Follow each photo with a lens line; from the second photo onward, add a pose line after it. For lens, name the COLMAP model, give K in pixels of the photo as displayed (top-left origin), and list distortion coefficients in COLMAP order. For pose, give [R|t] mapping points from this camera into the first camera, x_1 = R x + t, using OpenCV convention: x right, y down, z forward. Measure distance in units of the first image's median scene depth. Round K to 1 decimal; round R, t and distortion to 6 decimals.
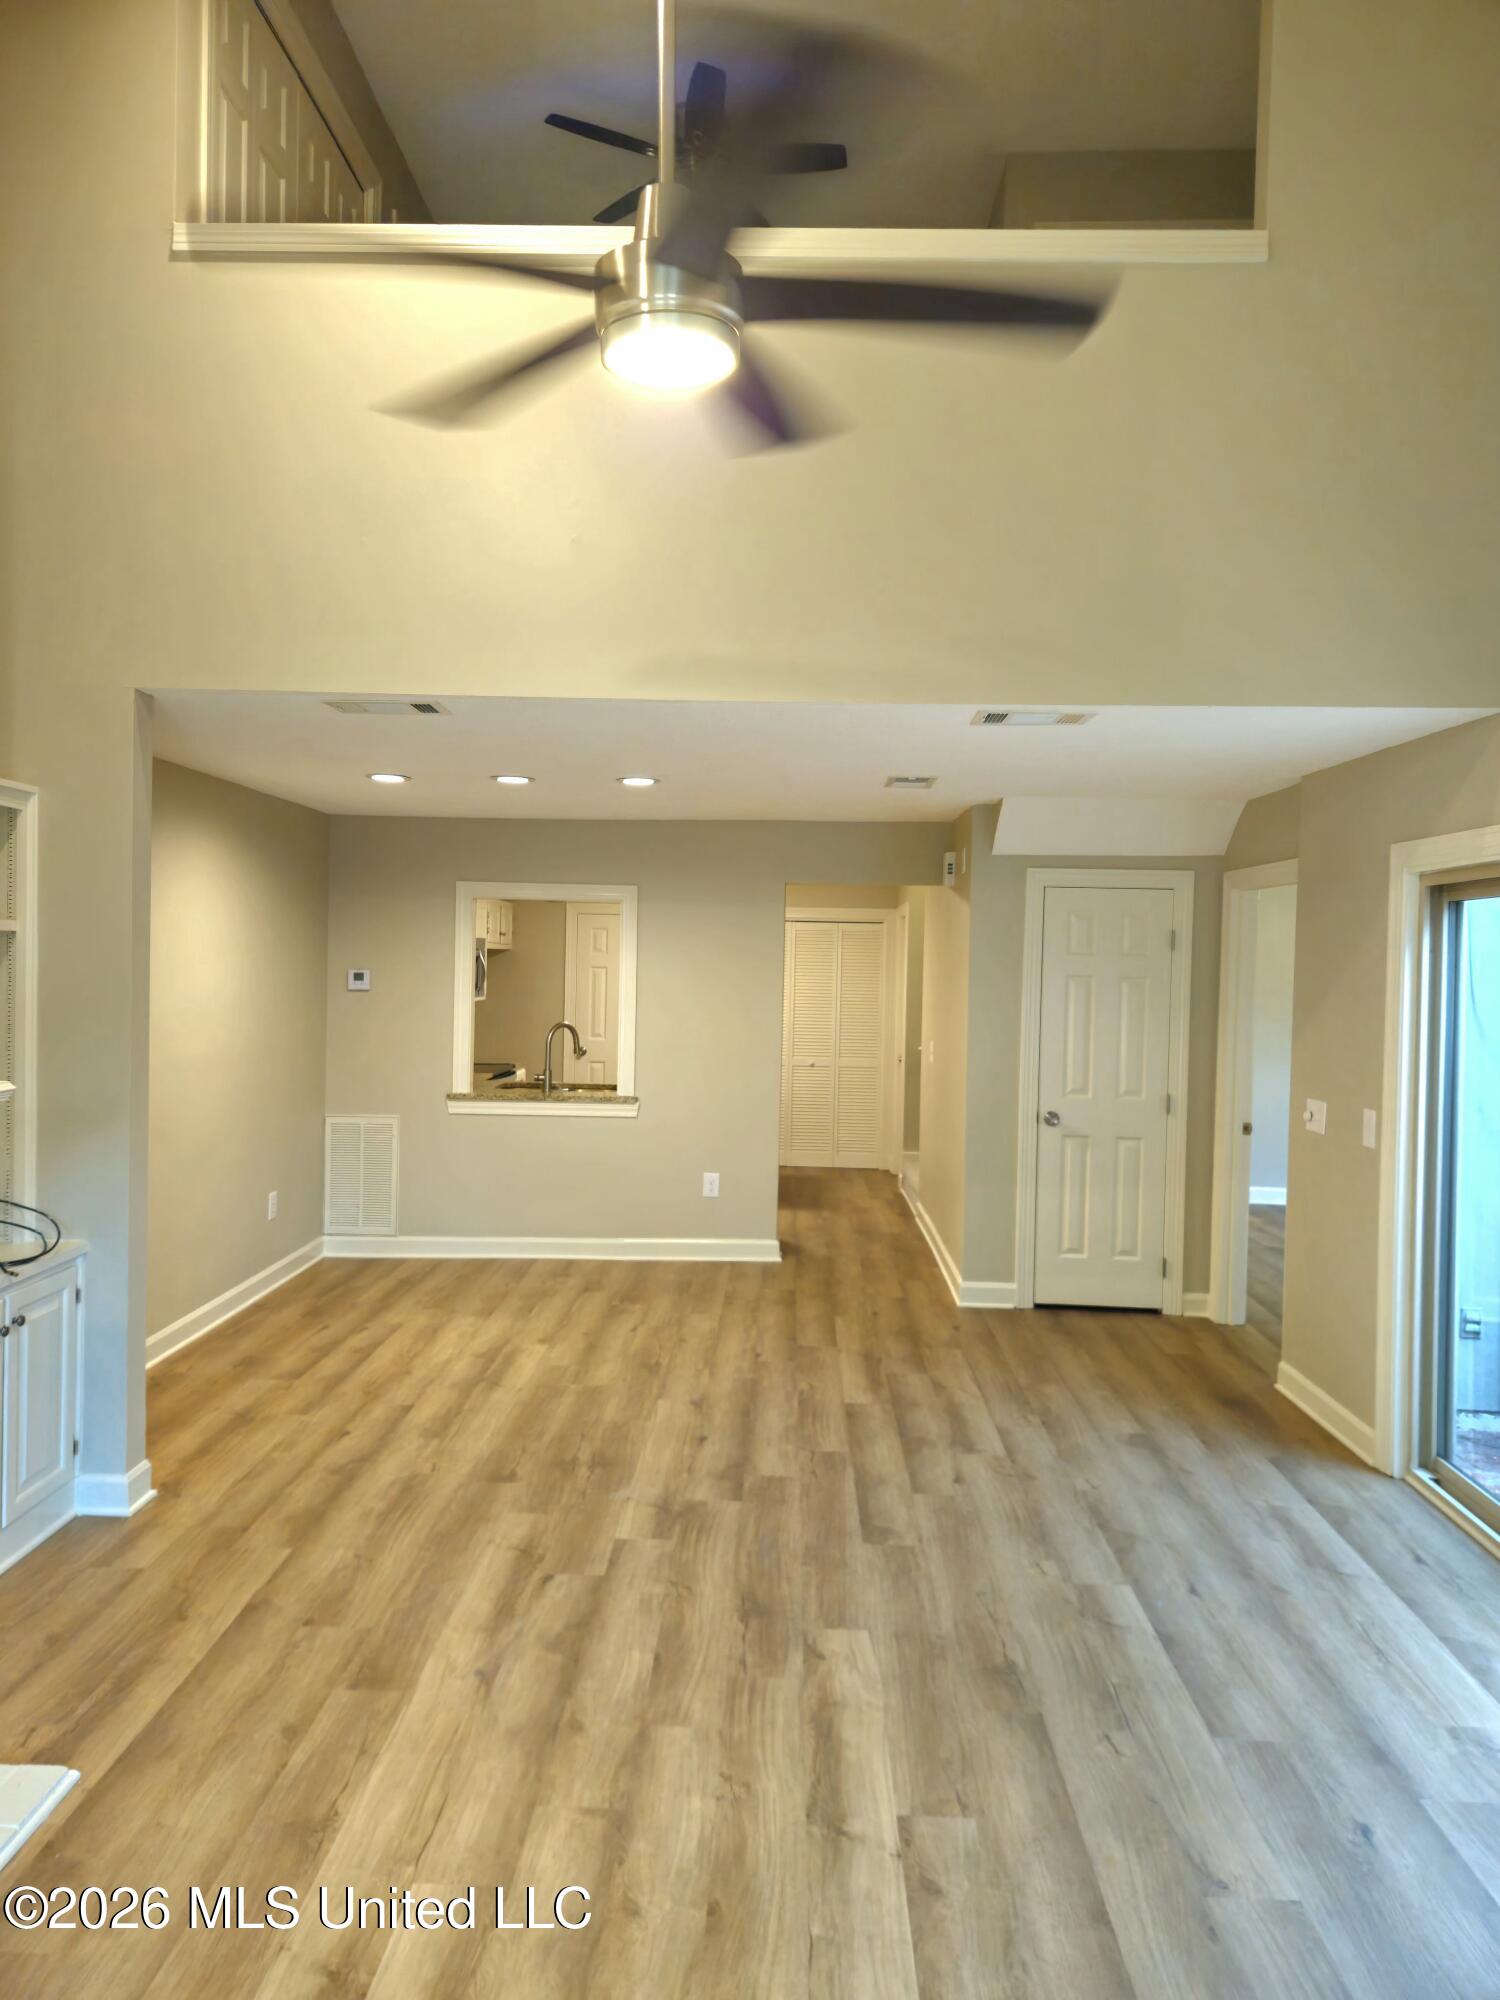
lens RADIAL K [[1349.0, 0, 751.3], [0, 1349.0, 990.7], [0, 0, 1]] dist [0.063710, -0.054010]
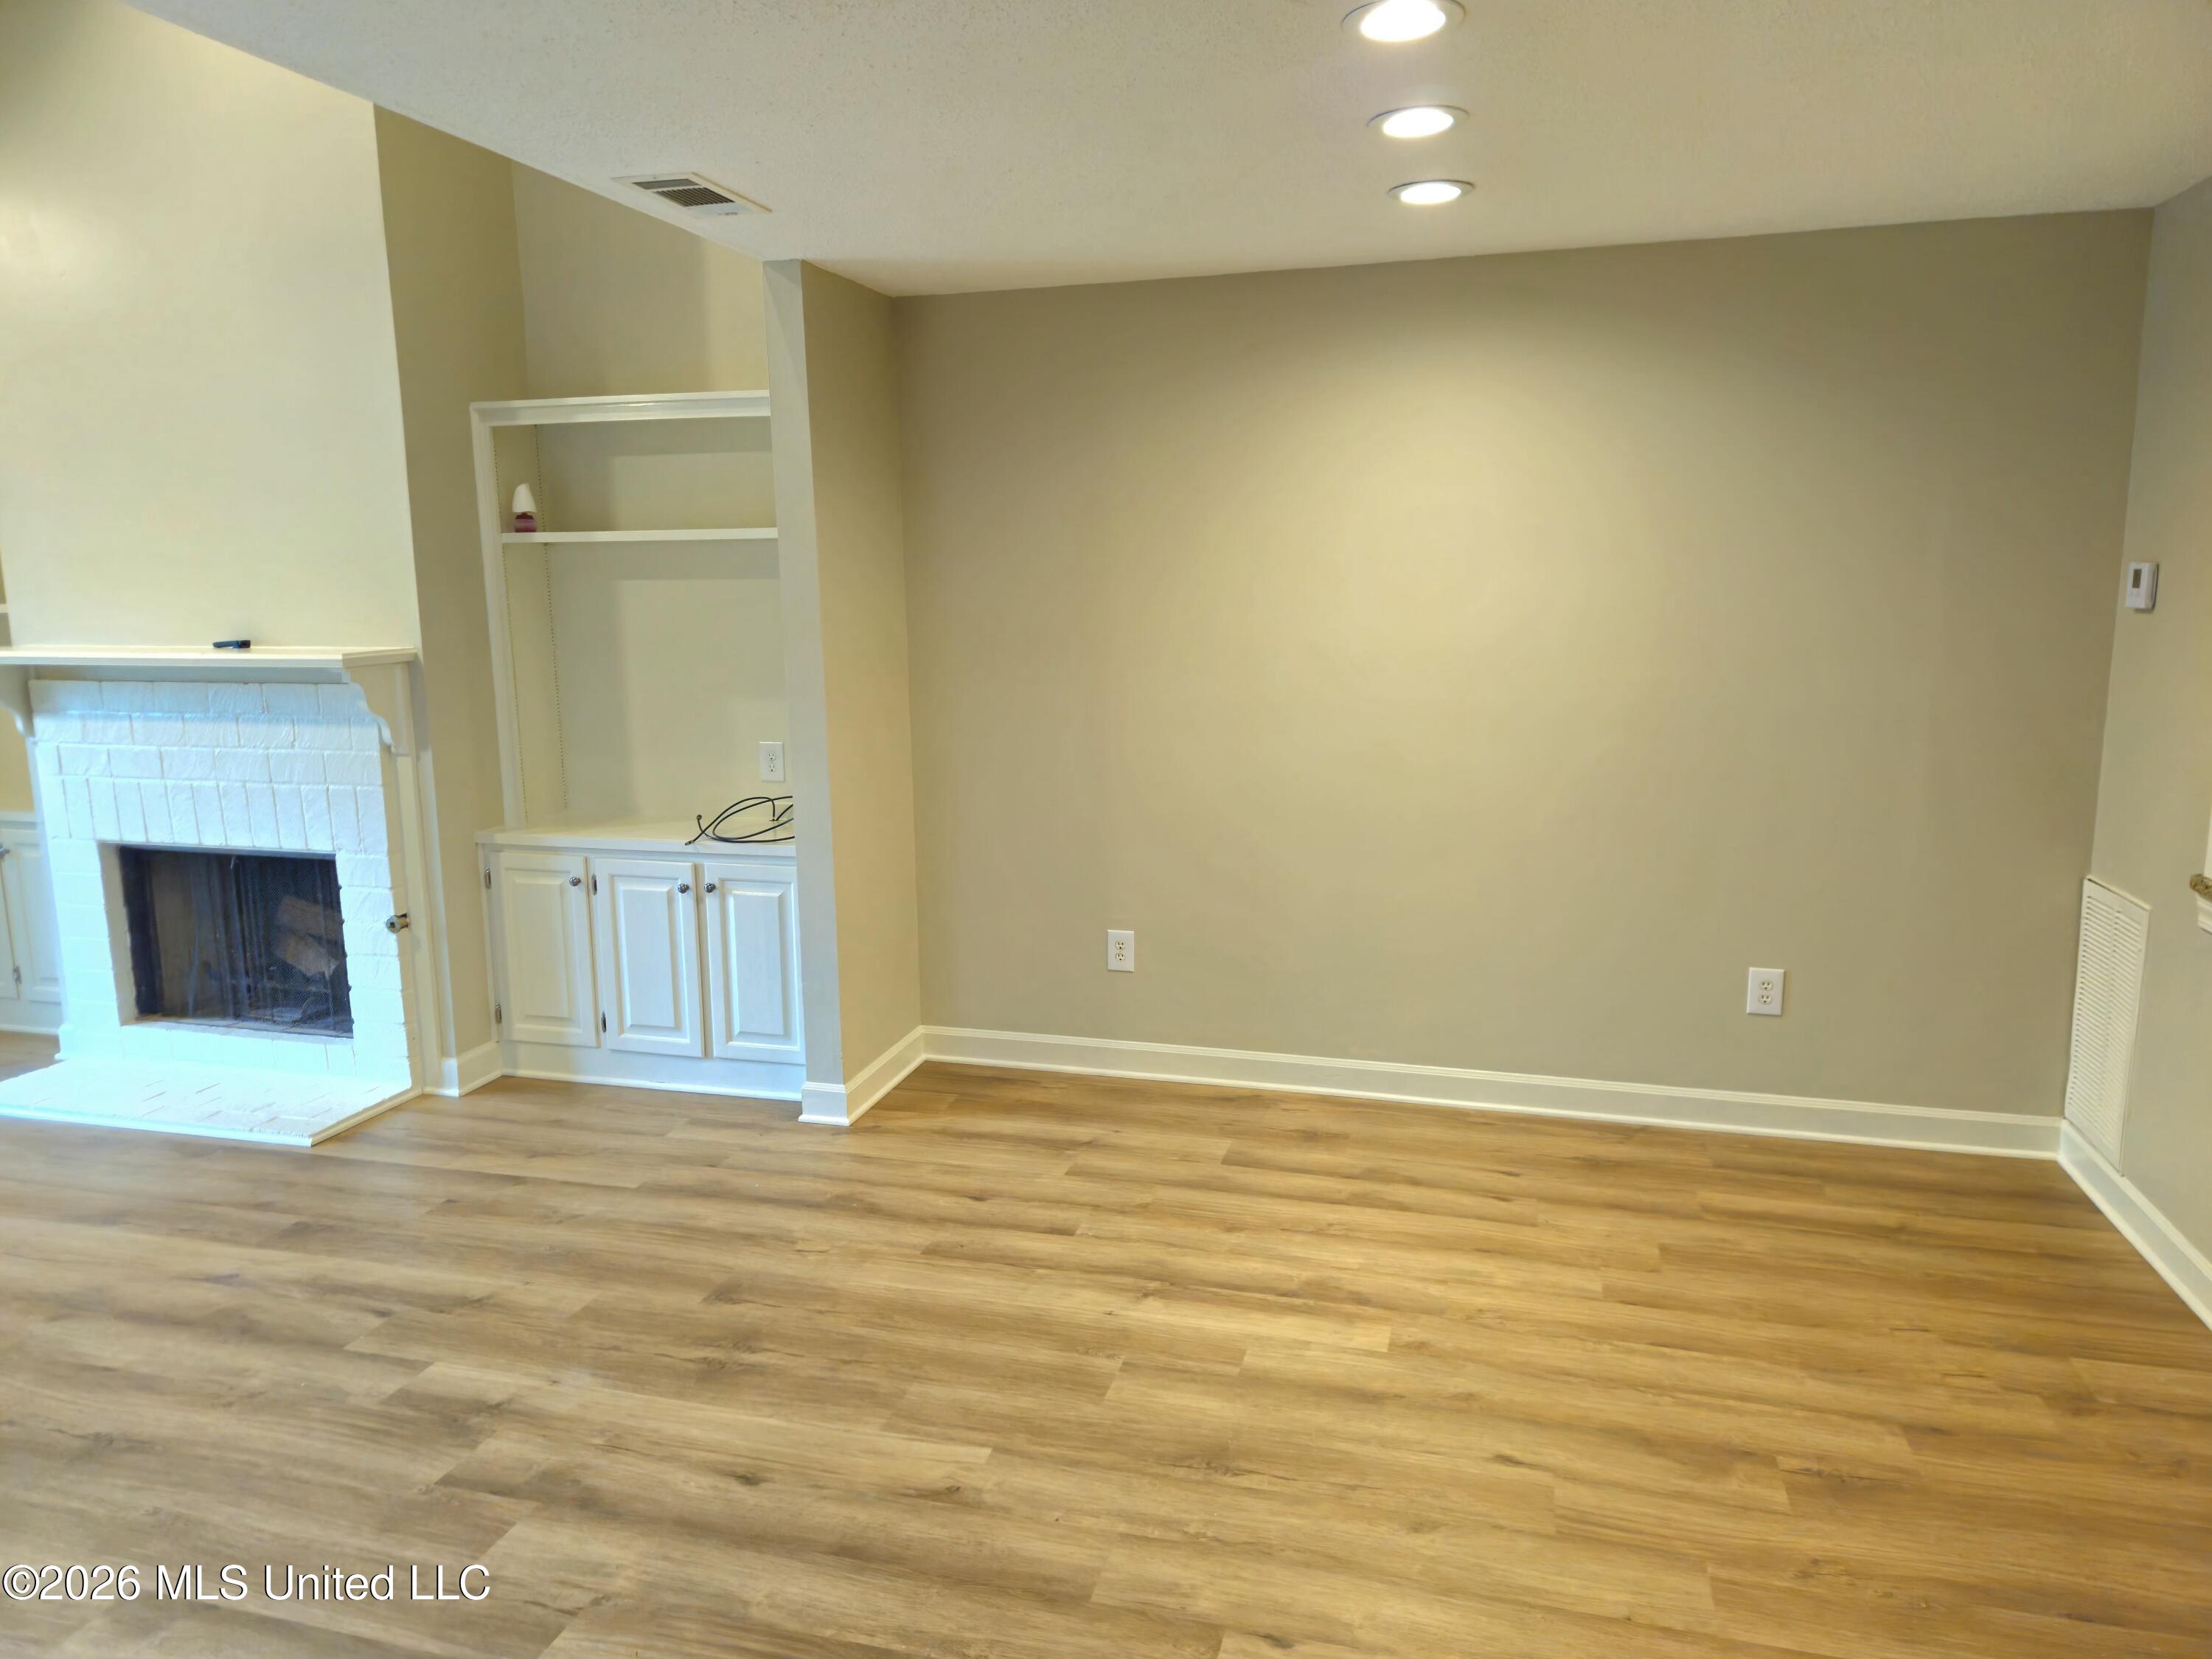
lens RADIAL K [[1492.0, 0, 1096.1], [0, 1492.0, 794.5], [0, 0, 1]] dist [0.063710, -0.054010]
pose [[-0.248269, 0.123329, -0.960808, 0.550362], [-0.014904, 0.991259, 0.131088, -0.004233], [0.968576, 0.046865, -0.244261, 1.537898]]
